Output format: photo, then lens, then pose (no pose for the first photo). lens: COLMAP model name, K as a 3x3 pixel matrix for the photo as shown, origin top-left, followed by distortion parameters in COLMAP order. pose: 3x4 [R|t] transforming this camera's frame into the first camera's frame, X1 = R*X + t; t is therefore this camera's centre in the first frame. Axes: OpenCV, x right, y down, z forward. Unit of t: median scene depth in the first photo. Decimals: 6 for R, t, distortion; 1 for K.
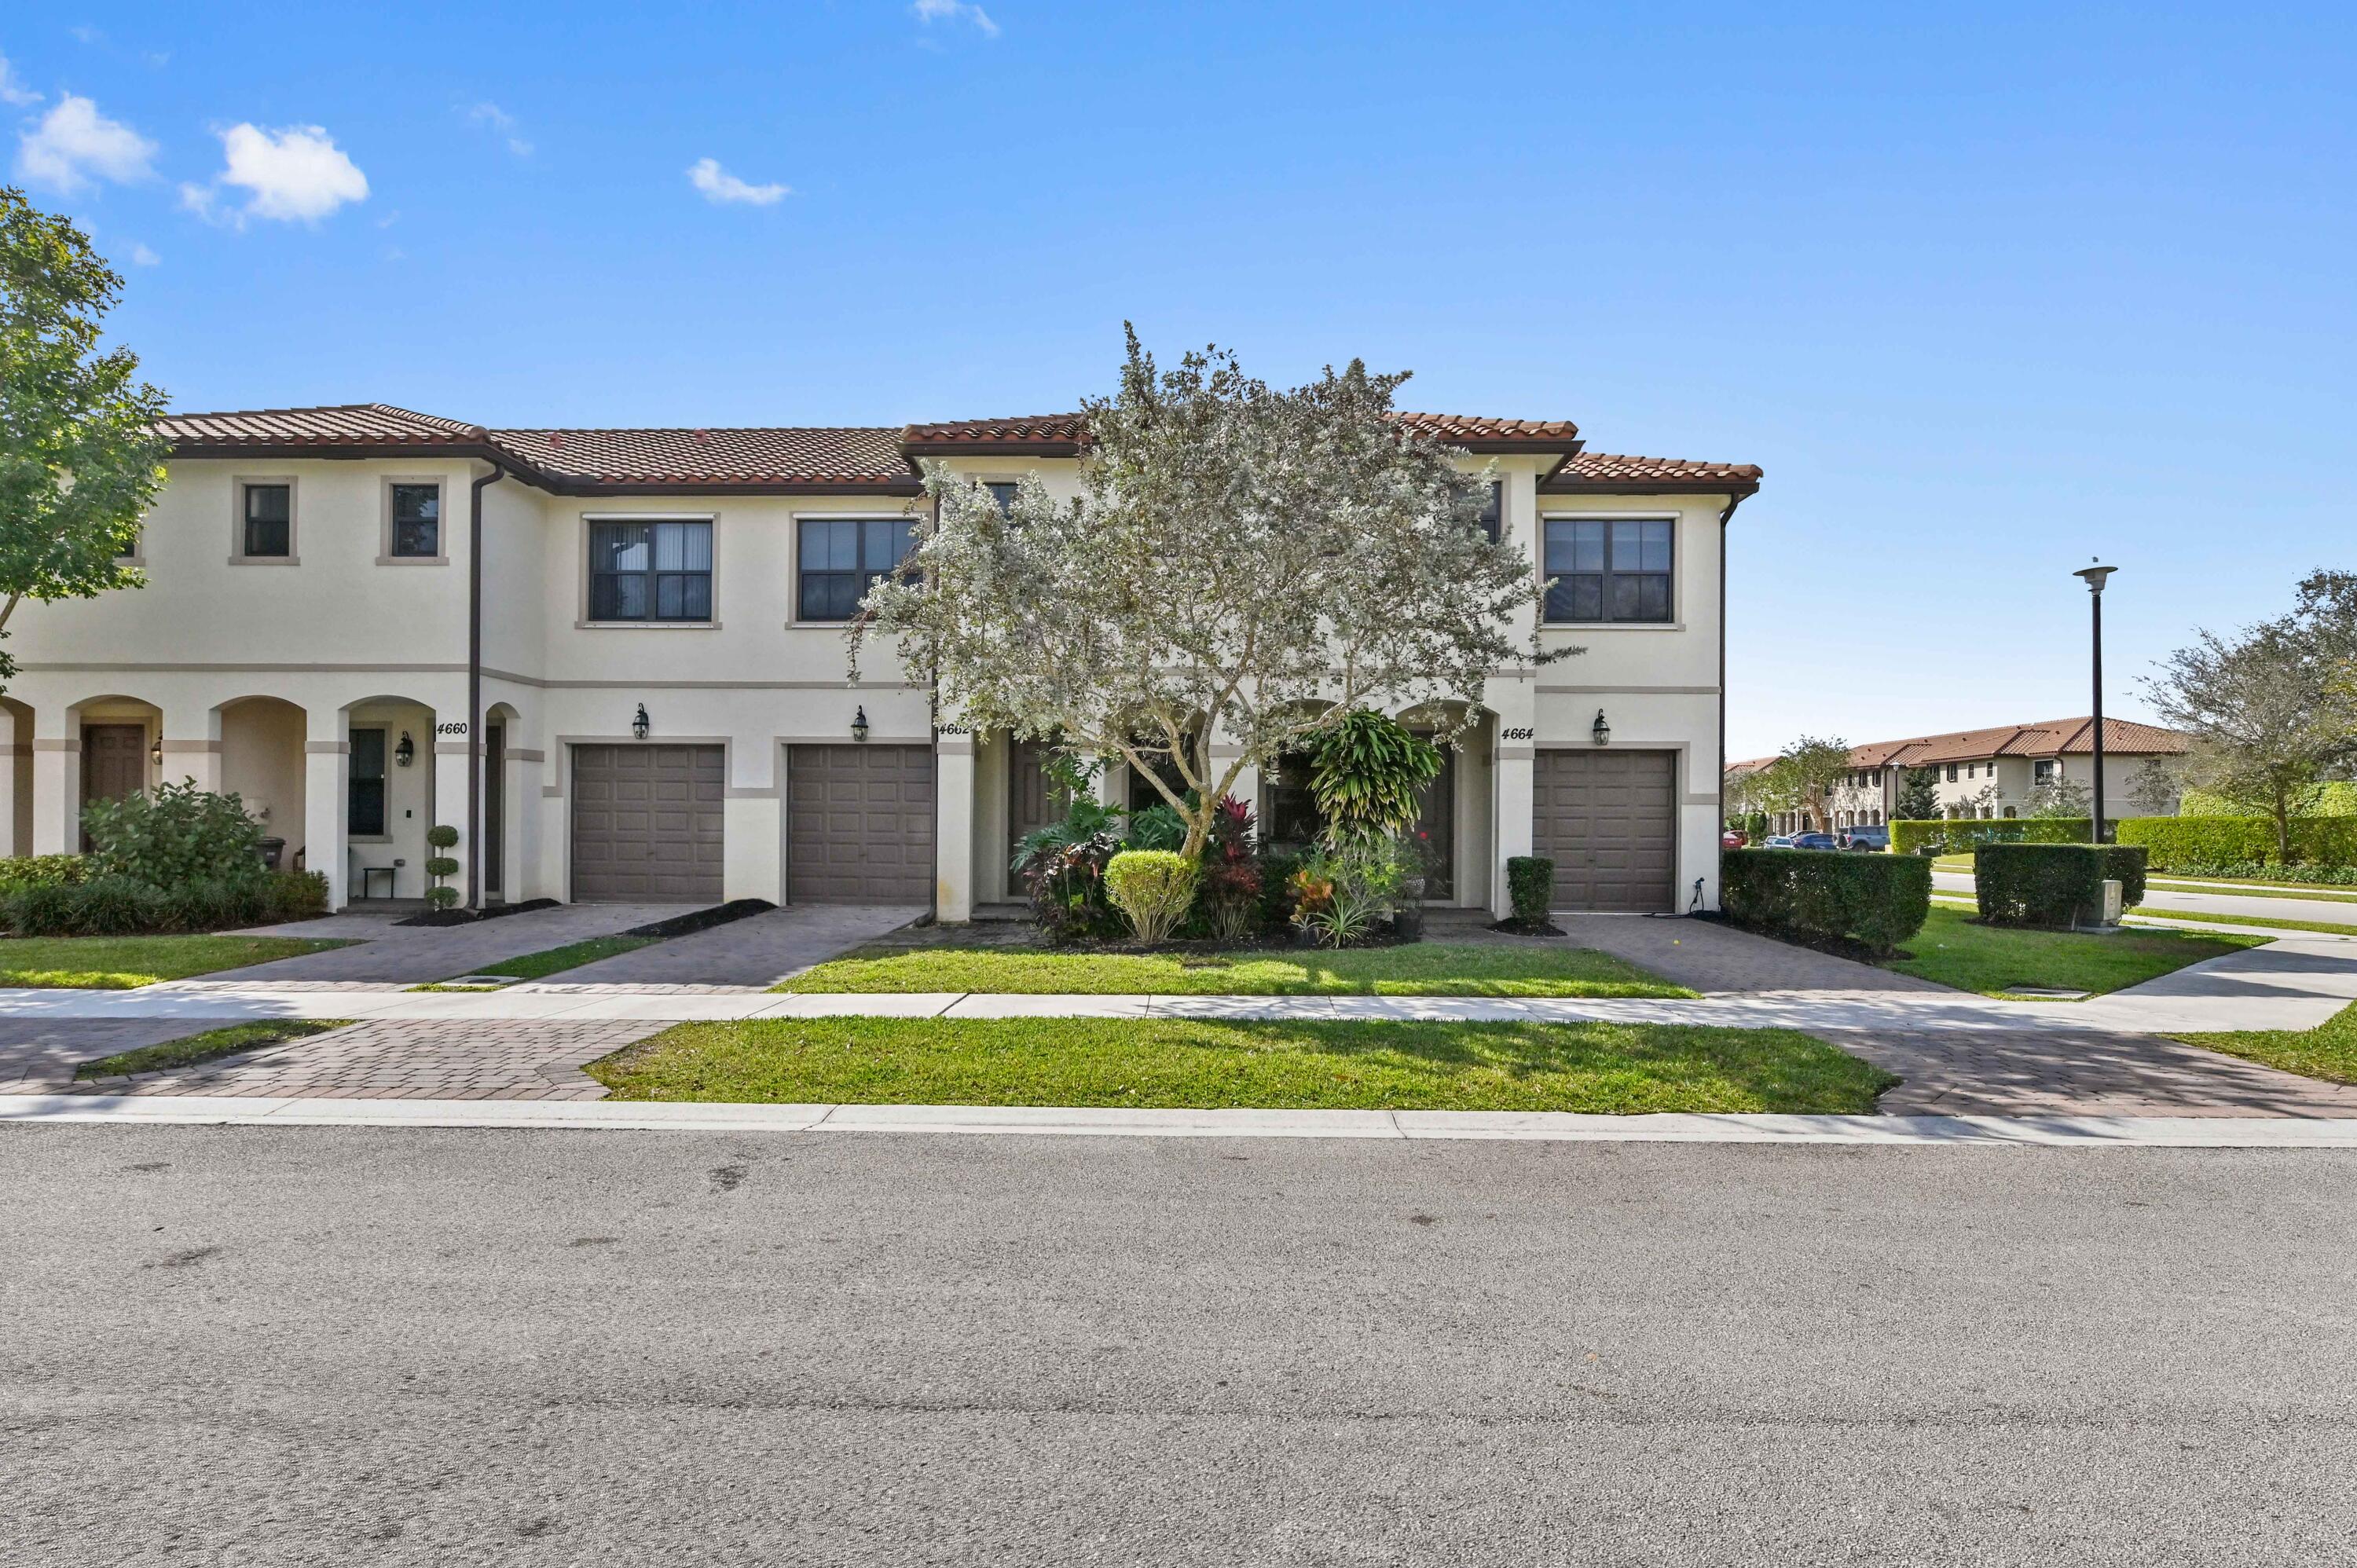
lens RADIAL K [[1234.6, 0, 1175.4], [0, 1234.6, 805.5], [0, 0, 1]] dist [0.001992, 0.000383]
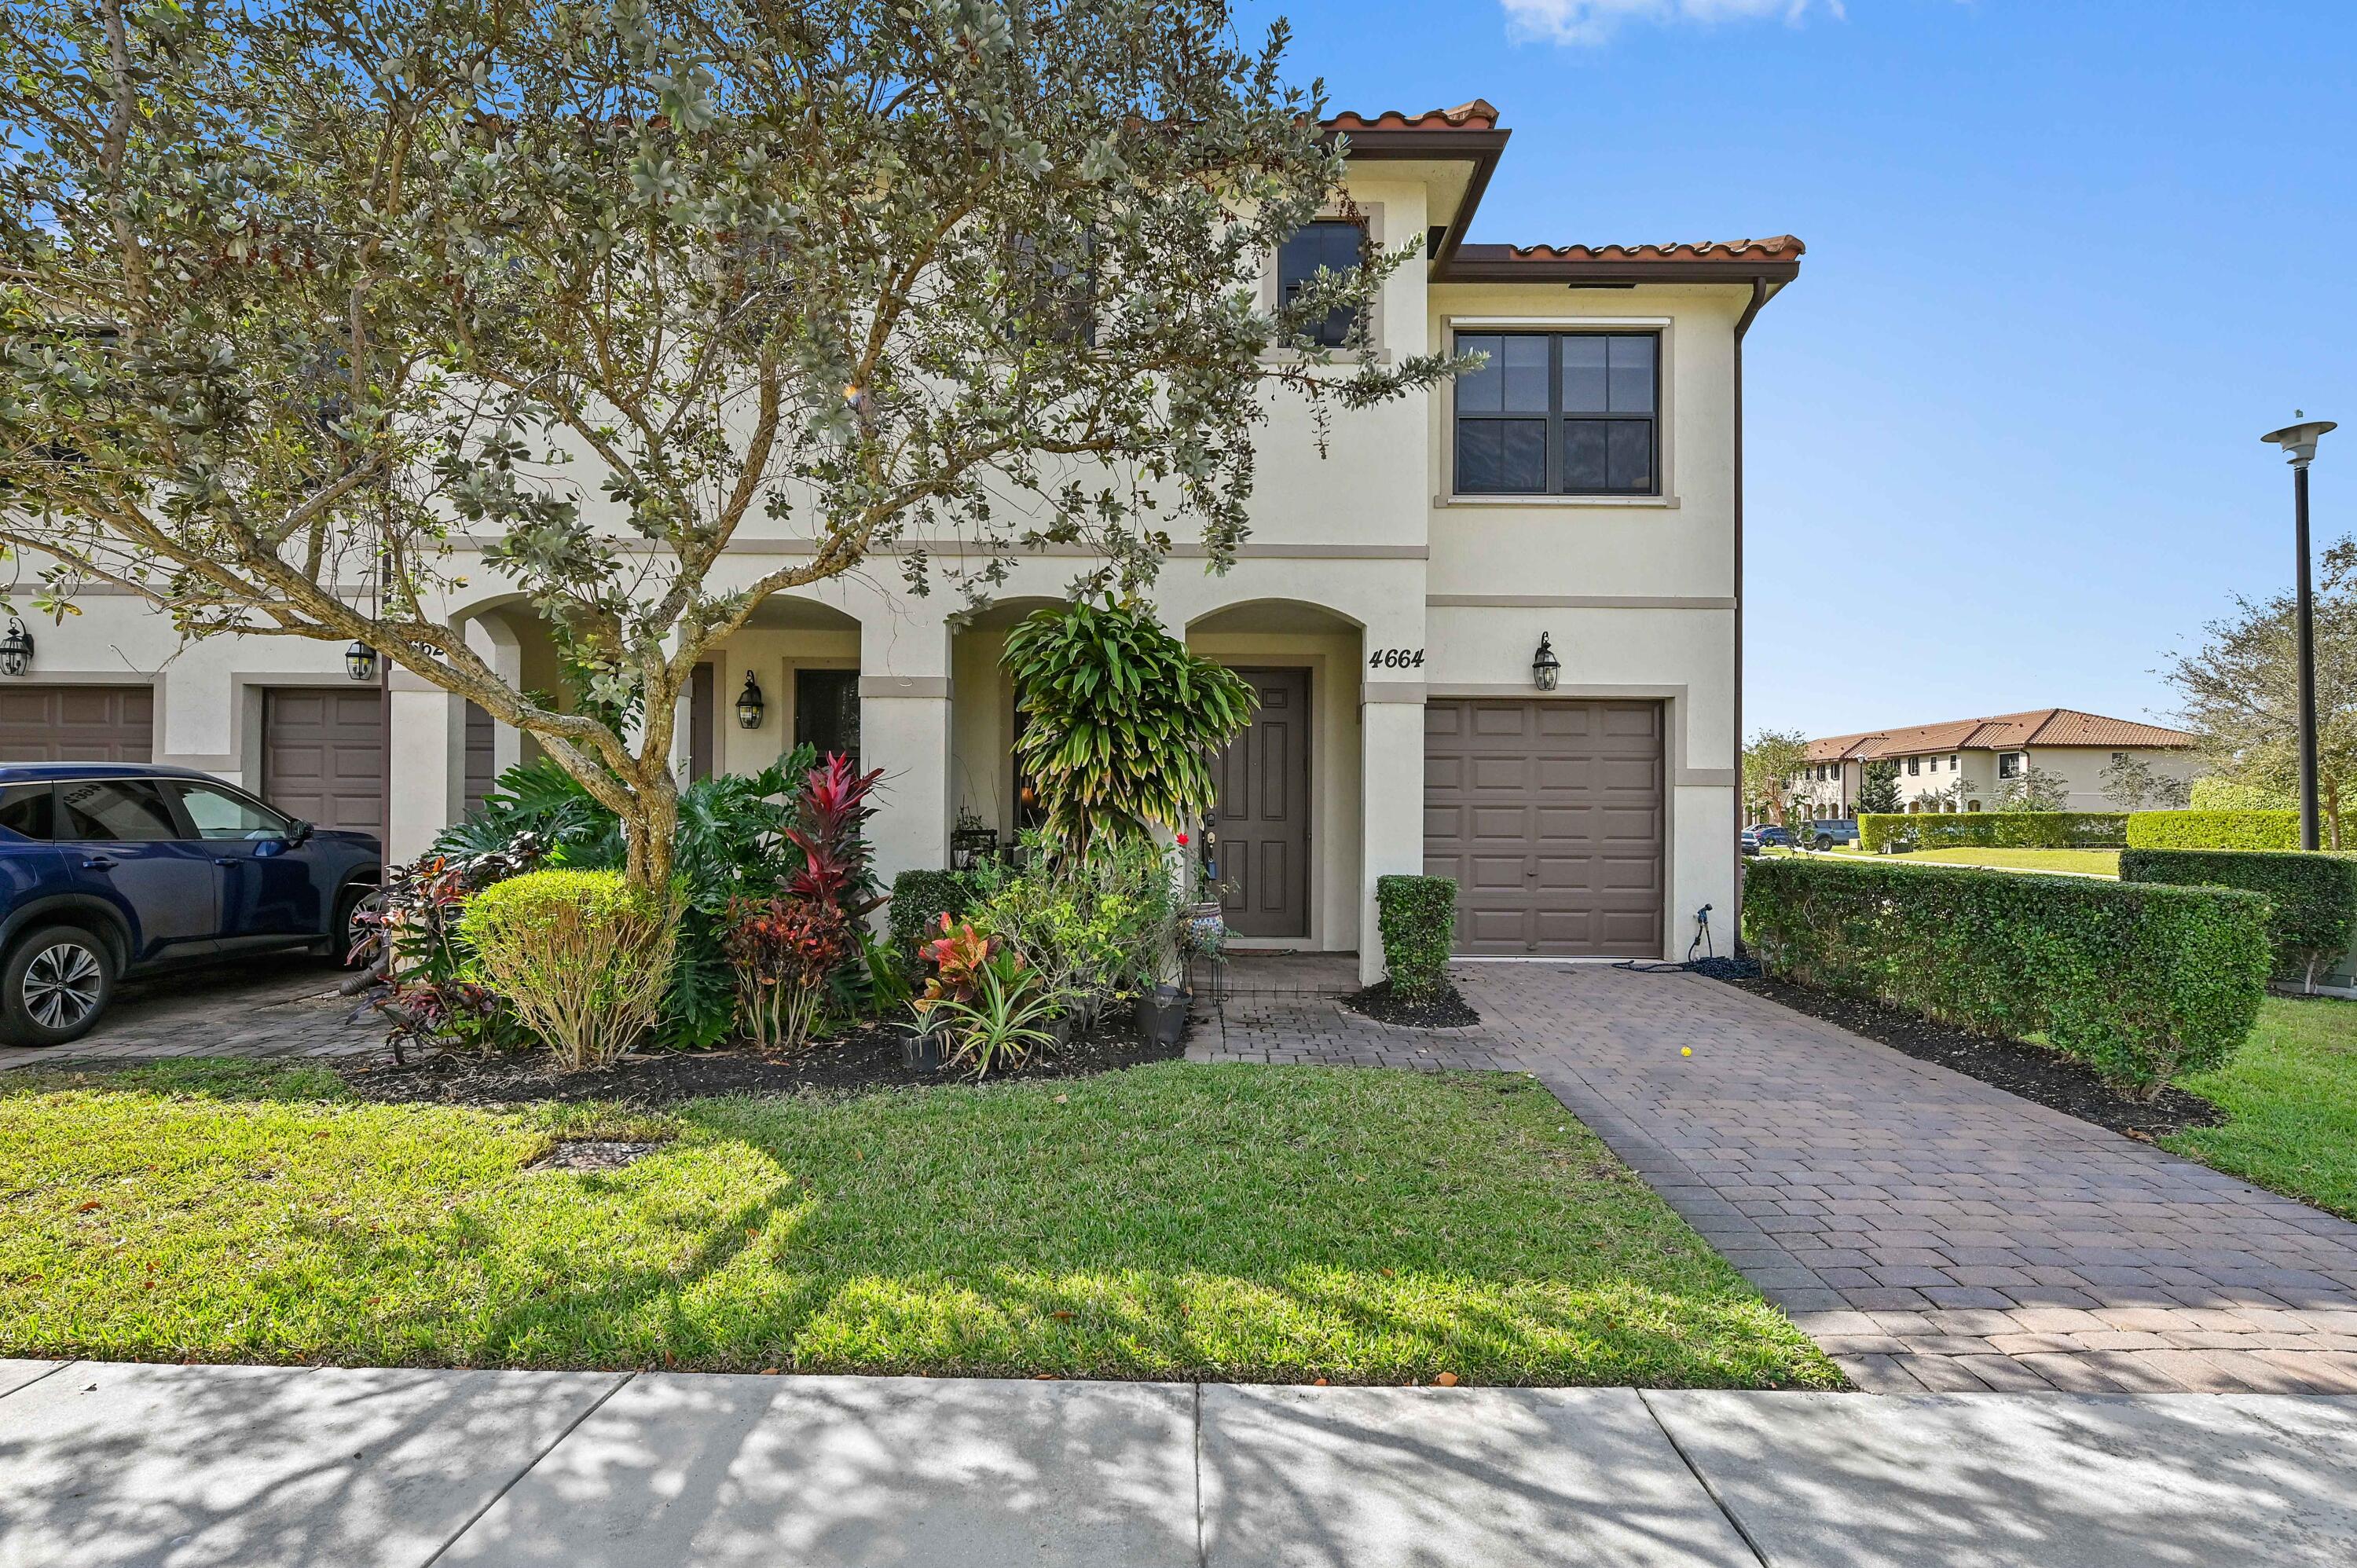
lens RADIAL K [[1139.6, 0, 1179.5], [0, 1139.6, 778.5], [0, 0, 1]] dist [-0.002761, -0.000627]
pose [[0.999949, 0.003411, 0.009463, 0.153337], [-0.003241, 0.999835, -0.017871, 0.006301], [-0.009522, 0.017840, 0.999796, 0.424326]]
